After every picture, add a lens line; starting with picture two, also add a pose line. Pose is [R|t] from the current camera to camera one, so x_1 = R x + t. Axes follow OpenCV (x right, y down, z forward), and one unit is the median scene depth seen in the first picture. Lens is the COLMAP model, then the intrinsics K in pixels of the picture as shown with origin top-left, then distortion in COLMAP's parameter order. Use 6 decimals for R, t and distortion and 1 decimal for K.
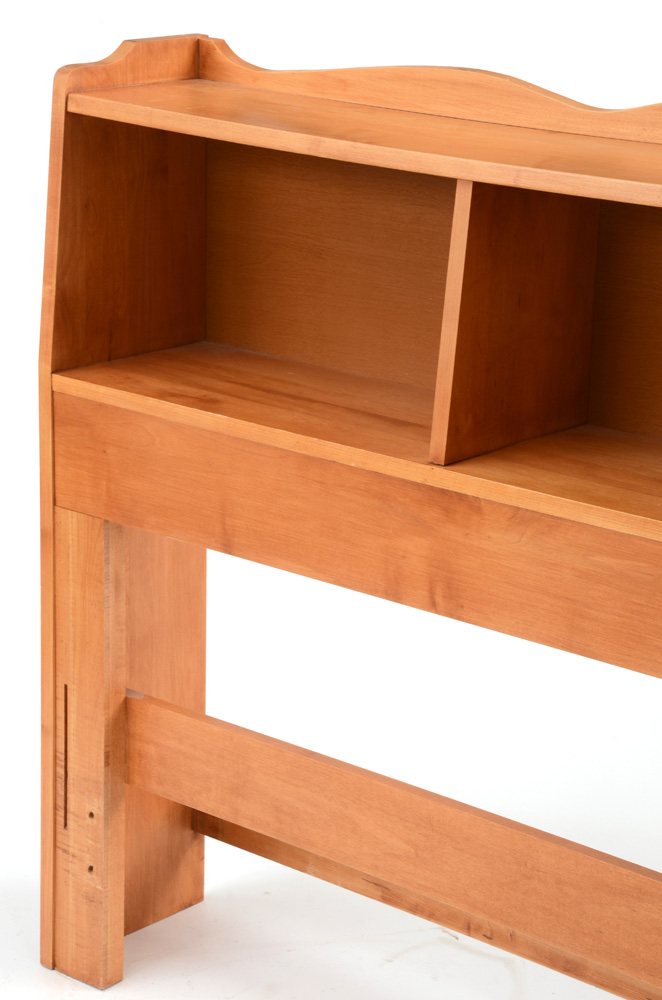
lens RADIAL K [[2731.2, 0, 328.9], [0, 2731.2, 519.6], [0, 0, 1]] dist [0.711799, 0.000000]
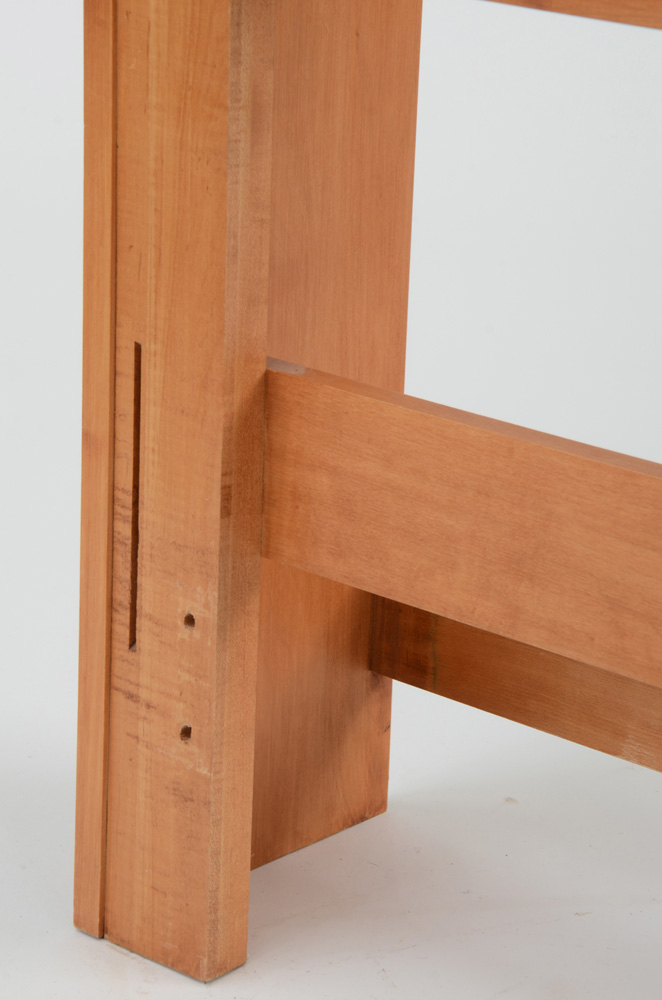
lens RADIAL K [[3348.1, 0, 321.7], [0, 3348.1, 529.2], [0, 0, 1]] dist [0.956654, 0.000000]
pose [[0.999850, 0.015488, 0.007763, -0.069656], [-0.015773, 0.999148, 0.038141, 0.070586], [-0.007166, -0.038258, 0.999242, 0.436750]]
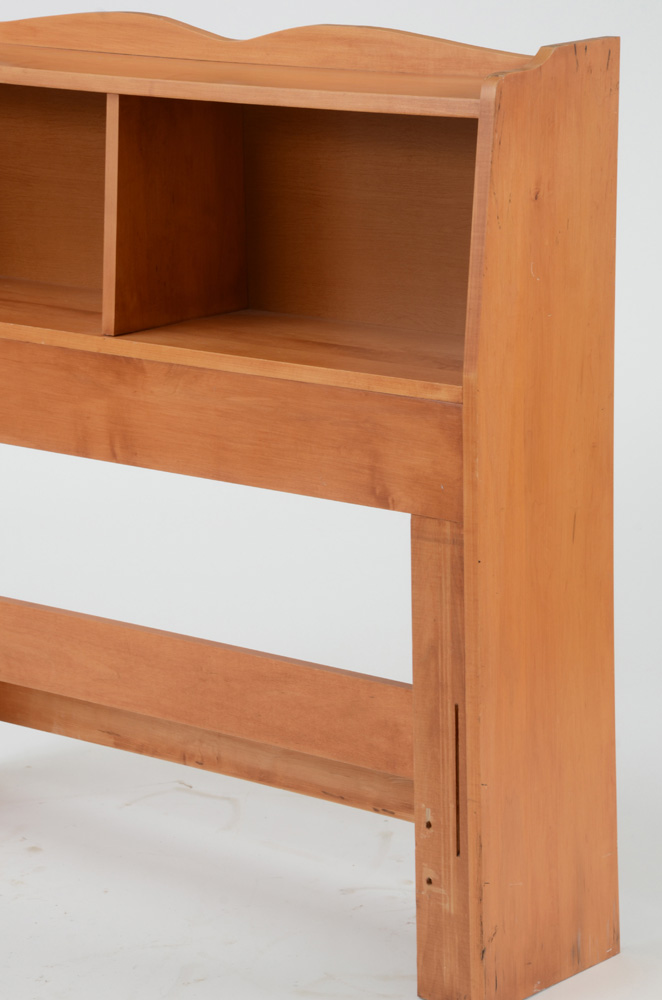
lens RADIAL K [[3119.9, 0, 333.4], [0, 3119.9, 519.1], [0, 0, 1]] dist [0.910187, 0.000000]
pose [[0.999023, -0.044119, 0.002636, 0.115217], [0.044196, 0.997696, -0.051472, 0.119108], [-0.000359, 0.051538, 0.998671, -0.325851]]
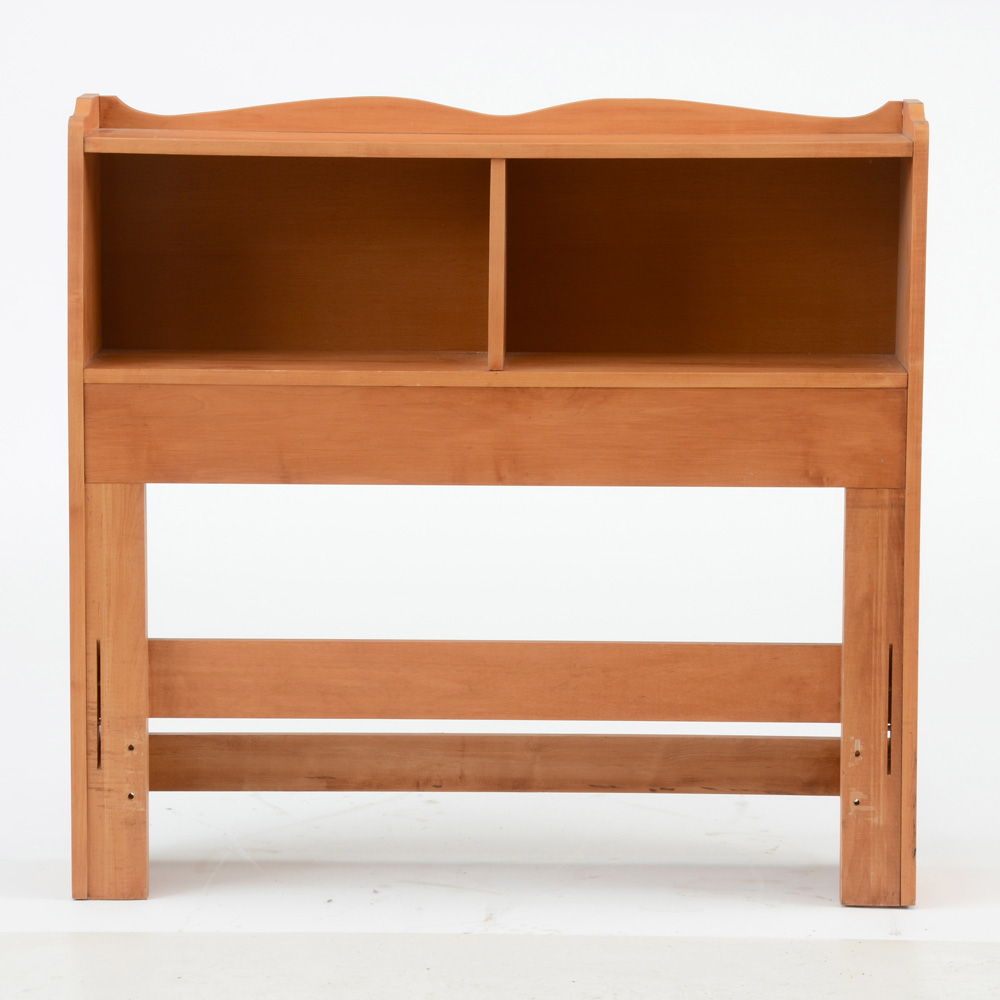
lens RADIAL K [[4538.7, 0, 507.5], [0, 4538.7, 504.9], [0, 0, 1]] dist [0.652690, 0.000000]
pose [[0.765336, -0.107451, 0.634599, -1.207279], [0.193075, 0.978887, -0.067105, 0.170751], [-0.613989, 0.173883, 0.769923, -0.615273]]
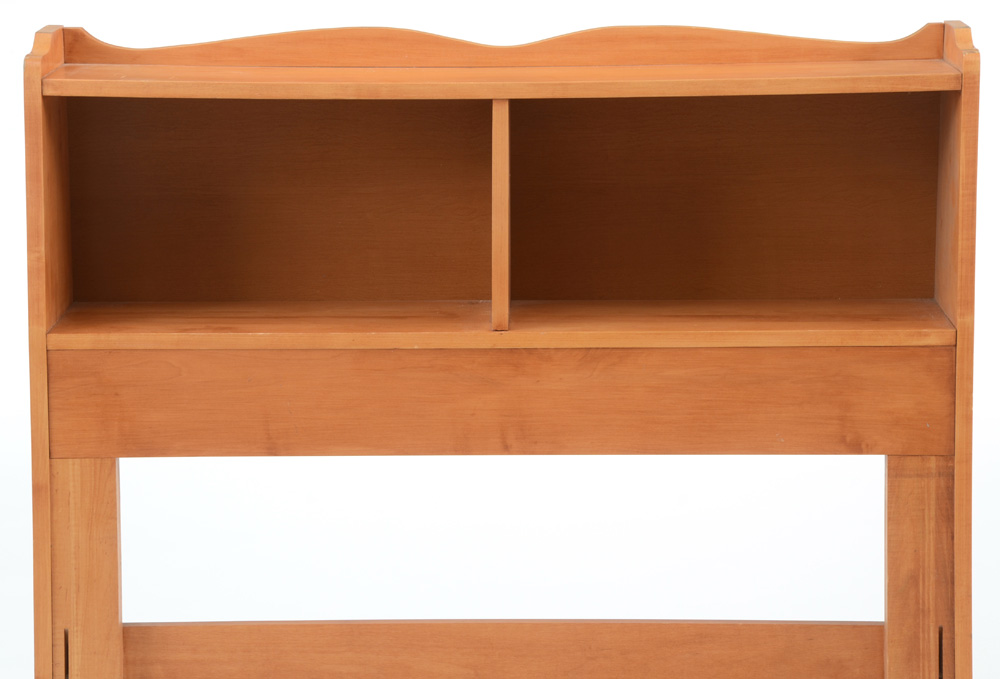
lens RADIAL K [[3500.7, 0, 494.1], [0, 3500.7, 341.5], [0, 0, 1]] dist [1.011966, 0.000000]
pose [[0.764804, -0.134778, 0.630008, -0.837140], [0.204014, 0.978215, -0.038394, 0.038900], [-0.611109, 0.157895, 0.775639, -0.186347]]
